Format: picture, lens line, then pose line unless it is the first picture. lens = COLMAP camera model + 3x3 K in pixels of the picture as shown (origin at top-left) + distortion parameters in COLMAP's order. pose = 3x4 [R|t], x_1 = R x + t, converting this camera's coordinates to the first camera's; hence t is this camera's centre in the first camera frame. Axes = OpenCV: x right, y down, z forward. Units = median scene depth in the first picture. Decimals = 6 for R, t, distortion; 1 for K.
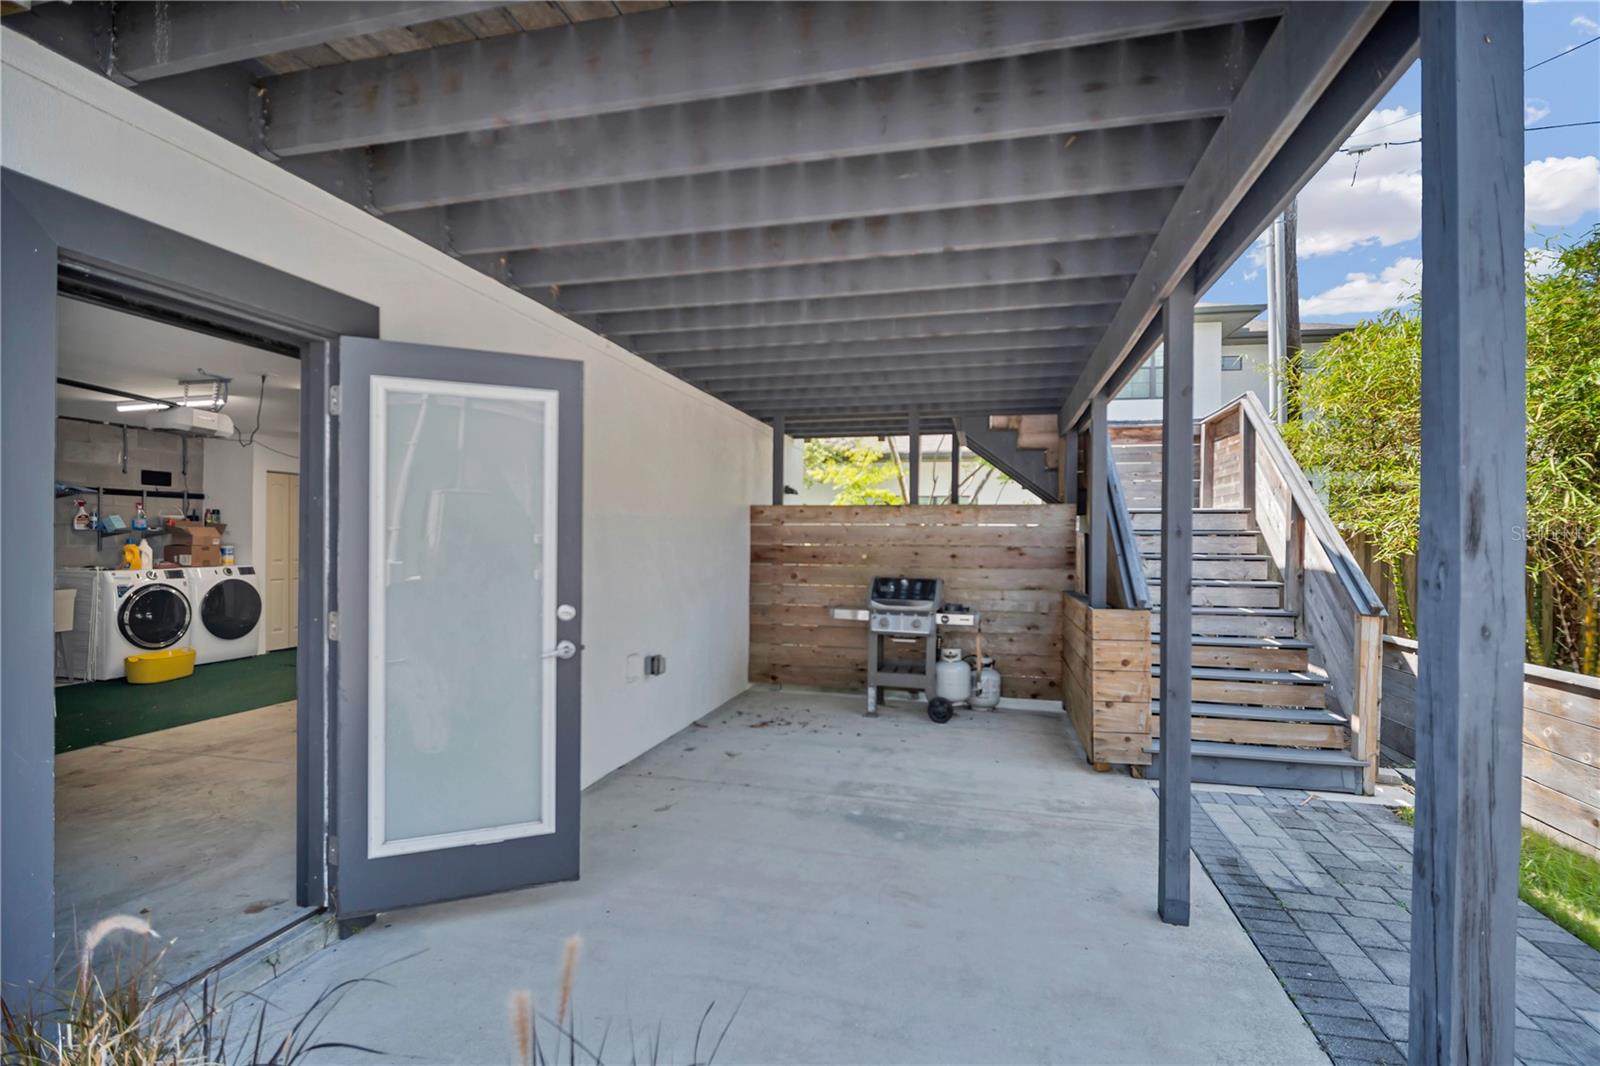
lens RADIAL K [[745.3, 0, 818.0], [0, 745.3, 541.5], [0, 0, 1]] dist [-0.013570, -0.000420]
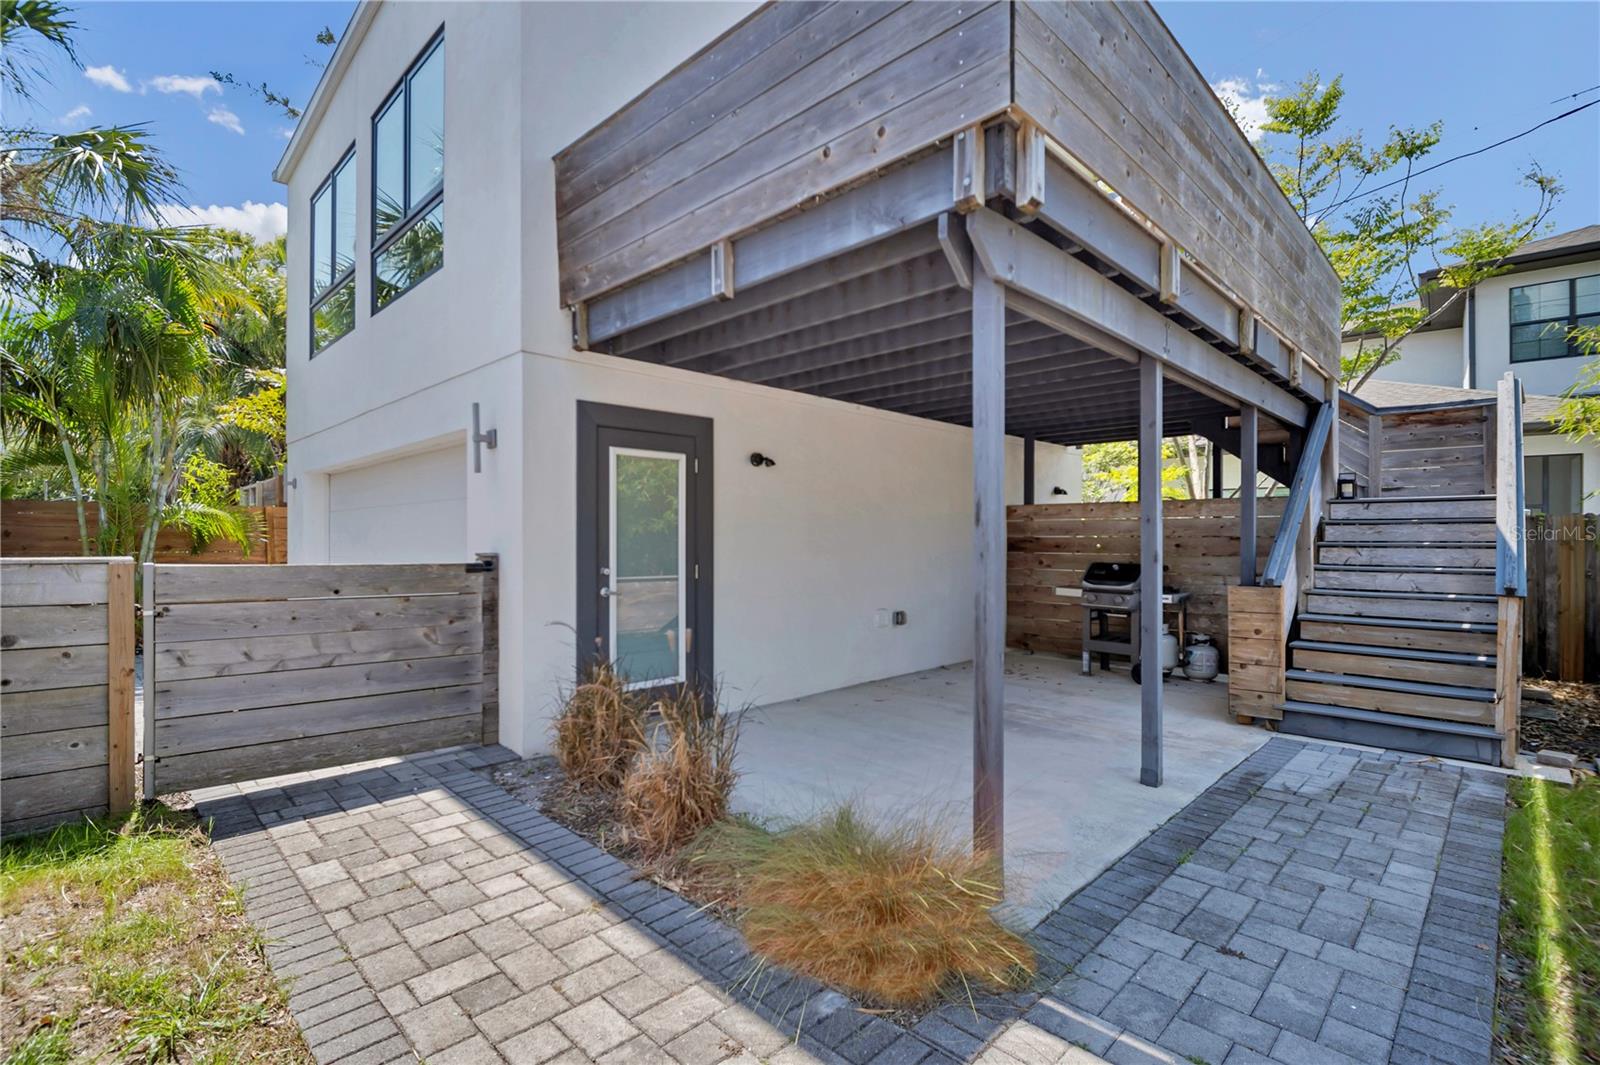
lens RADIAL K [[745.3, 0, 818.0], [0, 745.3, 541.0], [0, 0, 1]] dist [-0.013570, -0.000420]
pose [[0.866356, -0.006195, -0.499388, 0.301476], [0.006898, 0.999976, -0.000439, 0.010604], [0.499379, -0.003065, 0.866378, -0.283946]]
